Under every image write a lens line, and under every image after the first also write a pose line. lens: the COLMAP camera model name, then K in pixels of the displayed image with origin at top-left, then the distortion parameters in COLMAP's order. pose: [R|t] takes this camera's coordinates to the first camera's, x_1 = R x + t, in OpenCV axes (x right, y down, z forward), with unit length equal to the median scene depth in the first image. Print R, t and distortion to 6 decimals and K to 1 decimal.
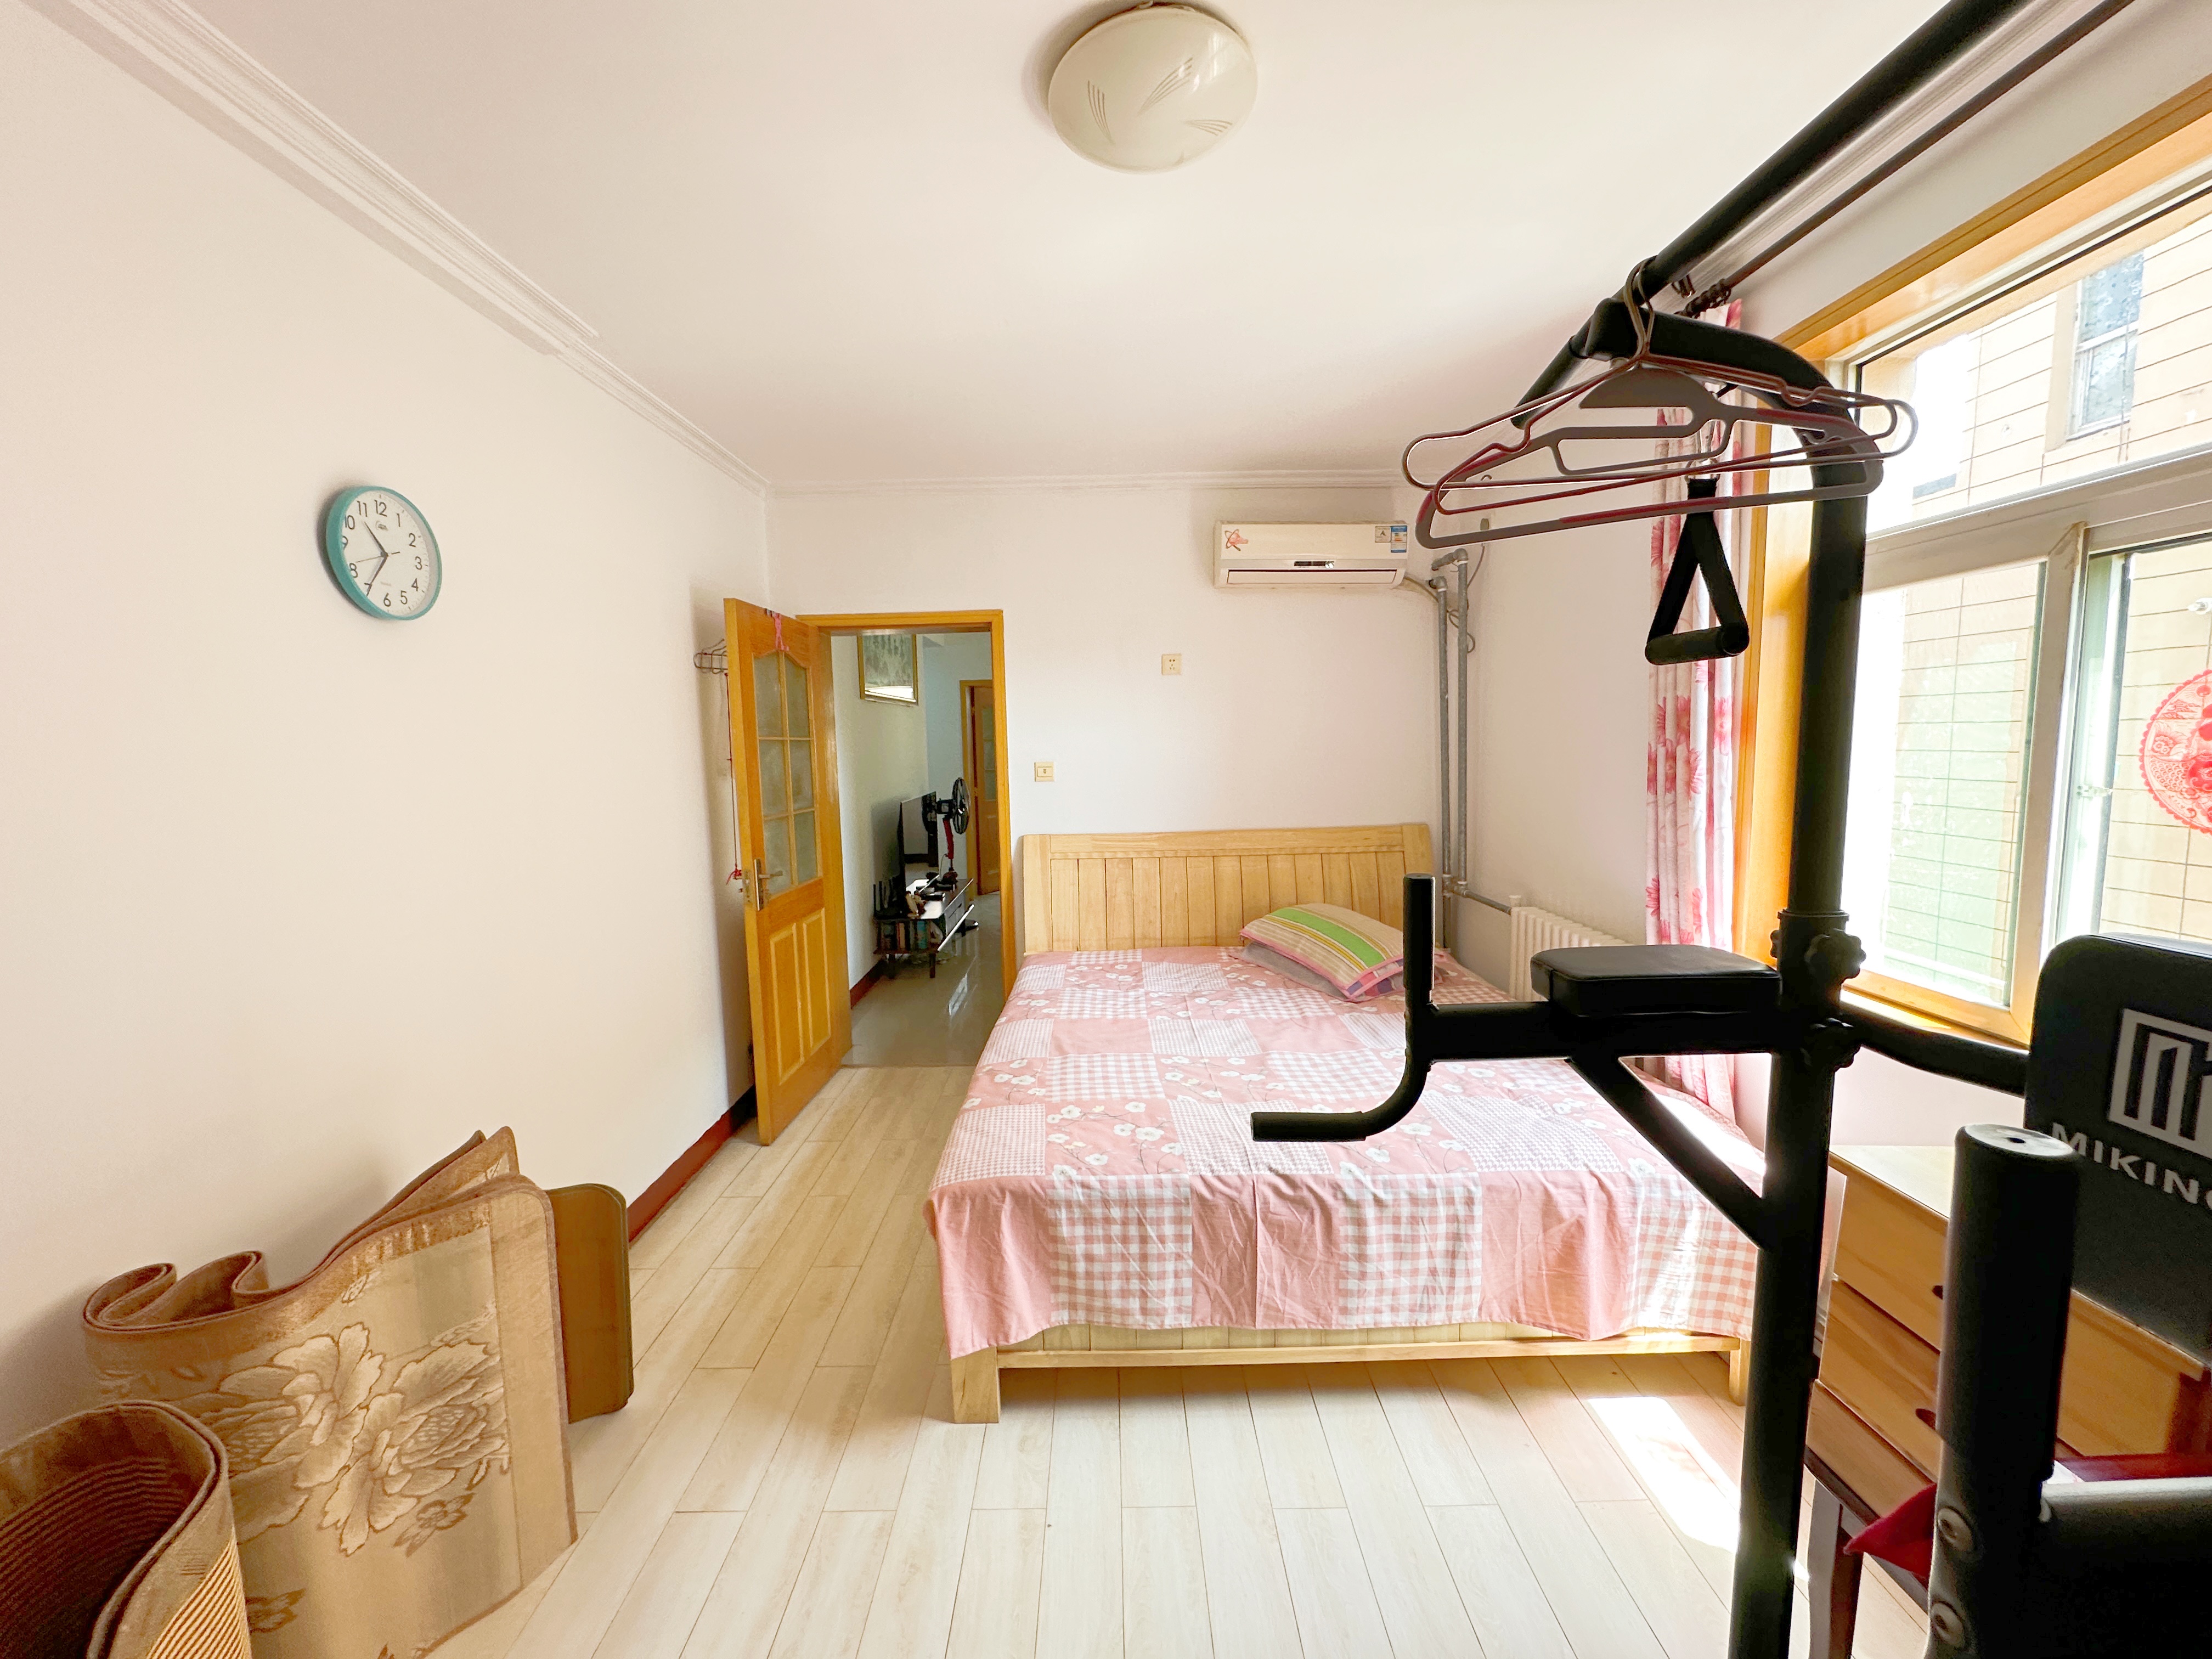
lens RADIAL K [[874.0, 0, 1114.6], [0, 874.0, 826.7], [0, 0, 1]] dist [-0.004091, 0.000271]
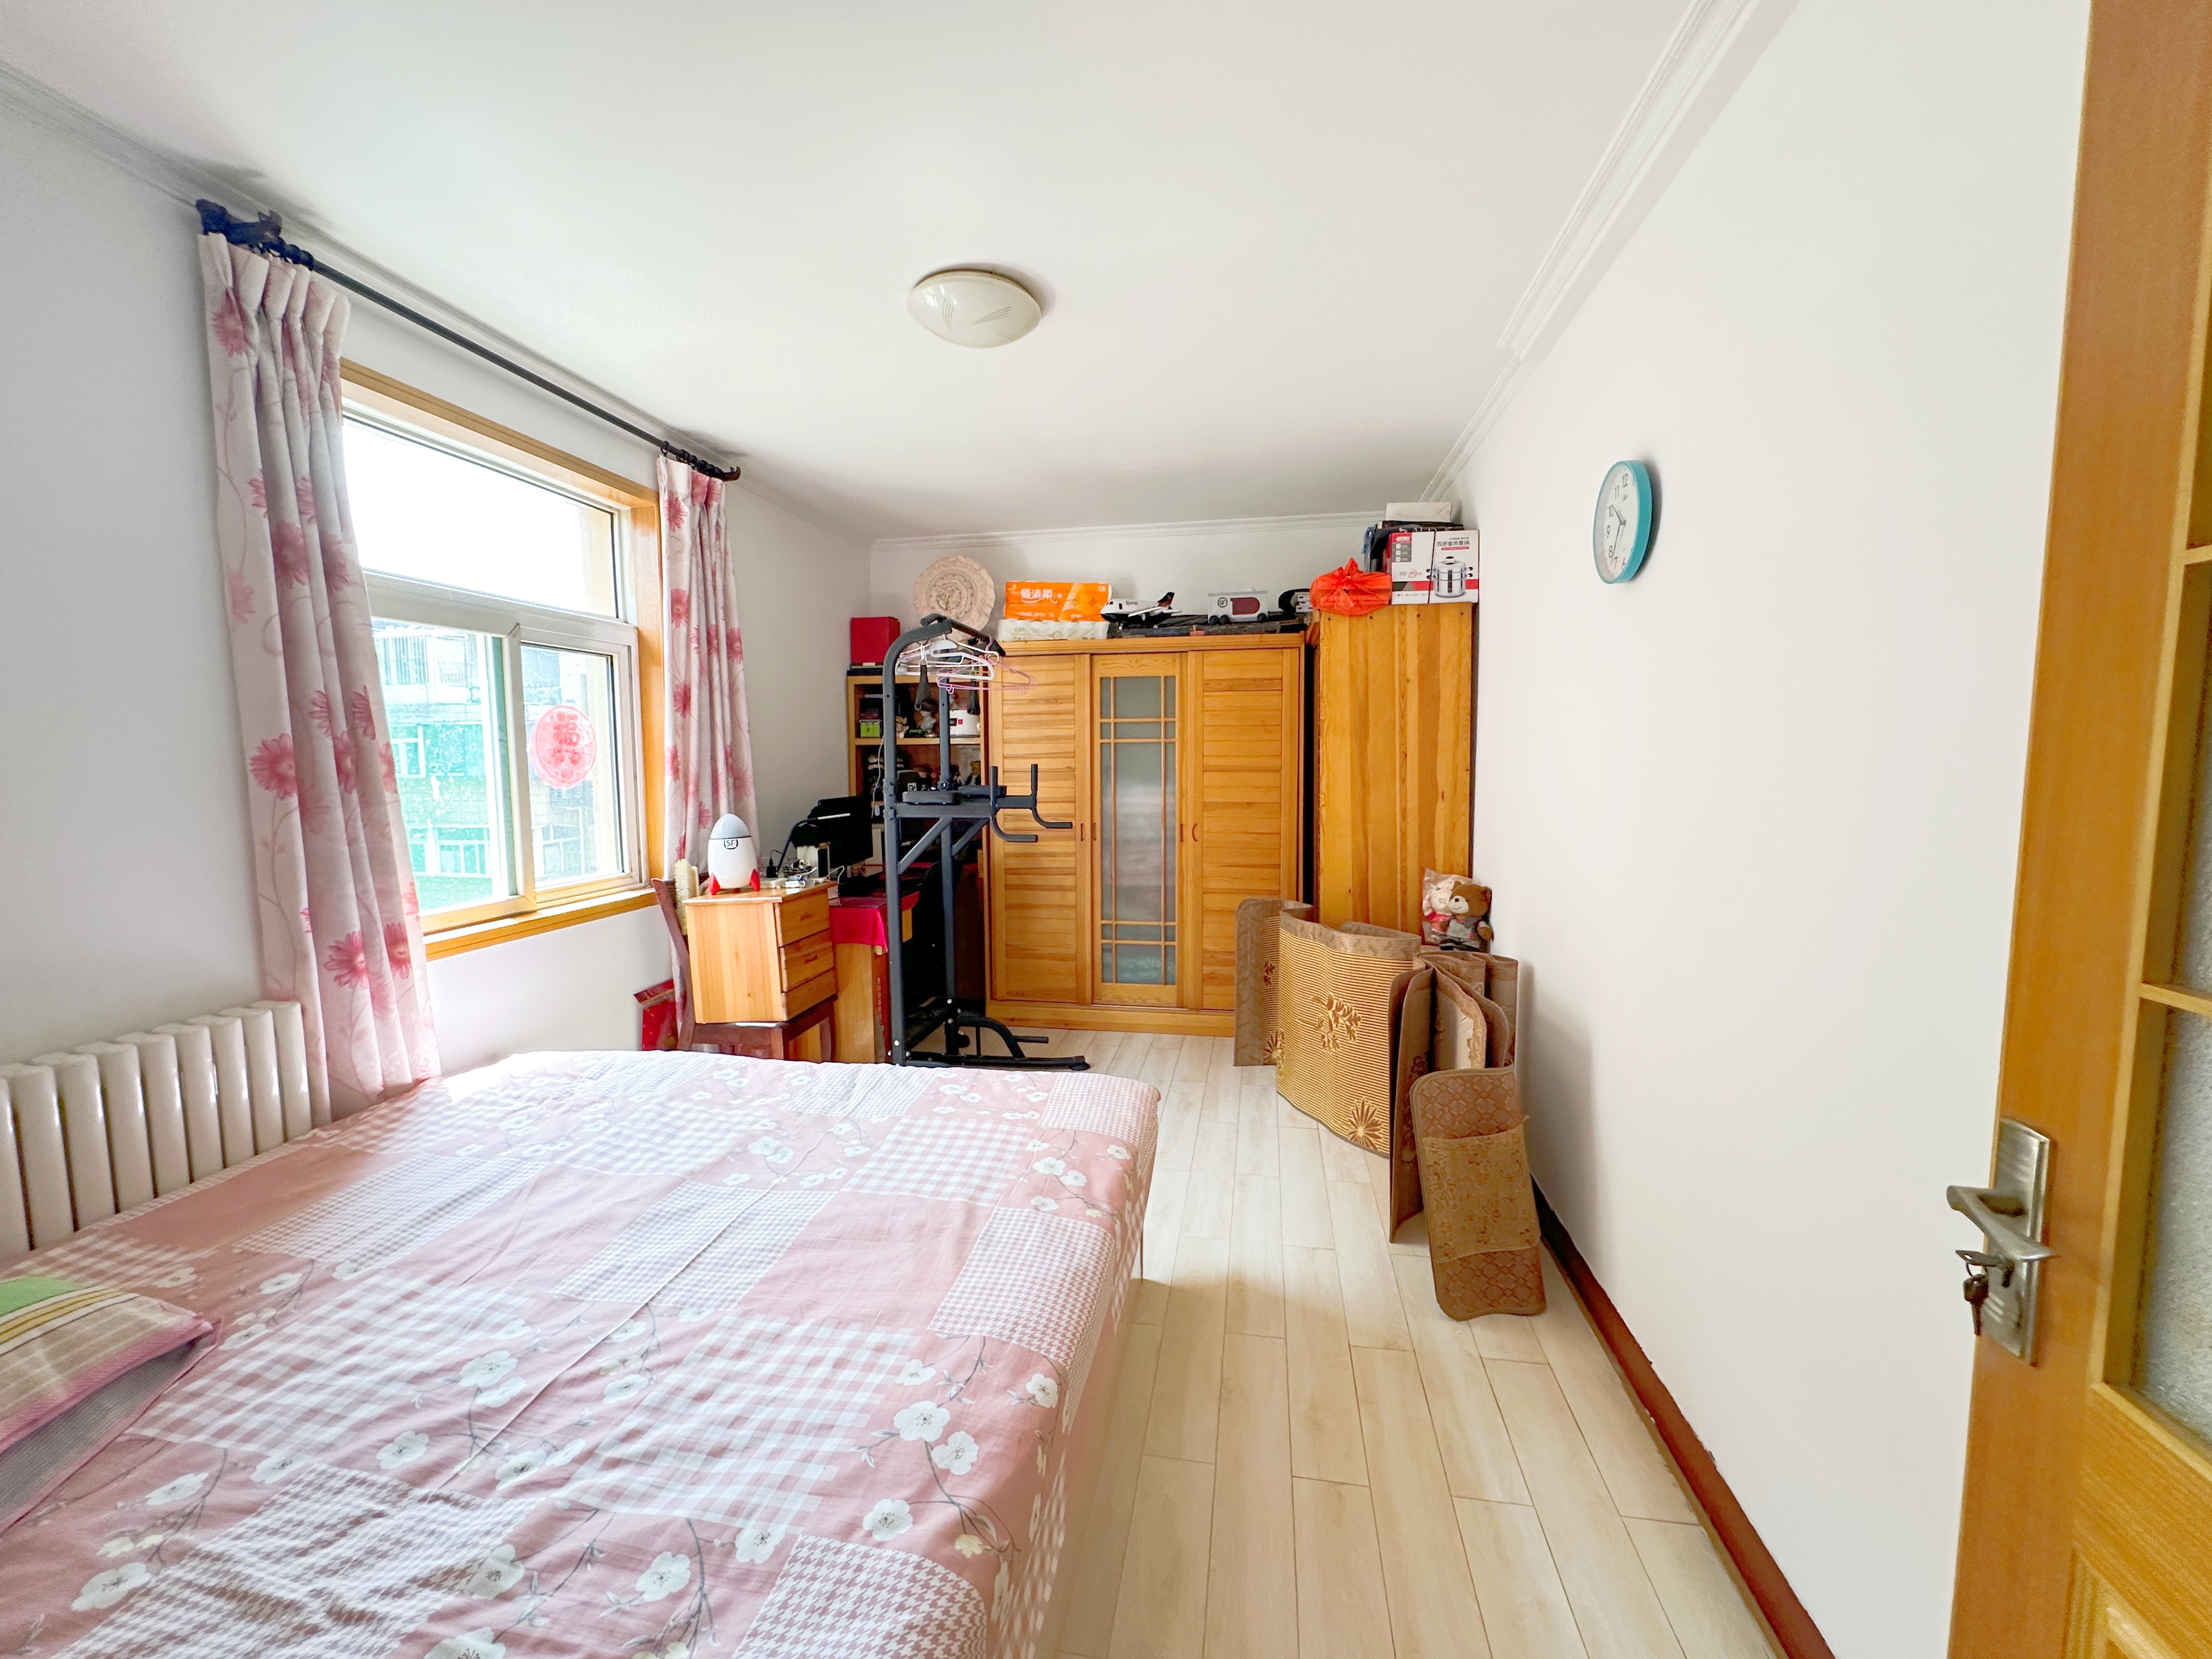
lens RADIAL K [[874.0, 0, 1106.6], [0, 874.0, 831.2], [0, 0, 1]] dist [-0.004091, 0.000271]
pose [[-0.982454, 0.012163, 0.186109, -0.266214], [0.046580, 0.982251, 0.181697, -0.107099], [-0.180596, 0.187178, -0.965582, 1.501364]]
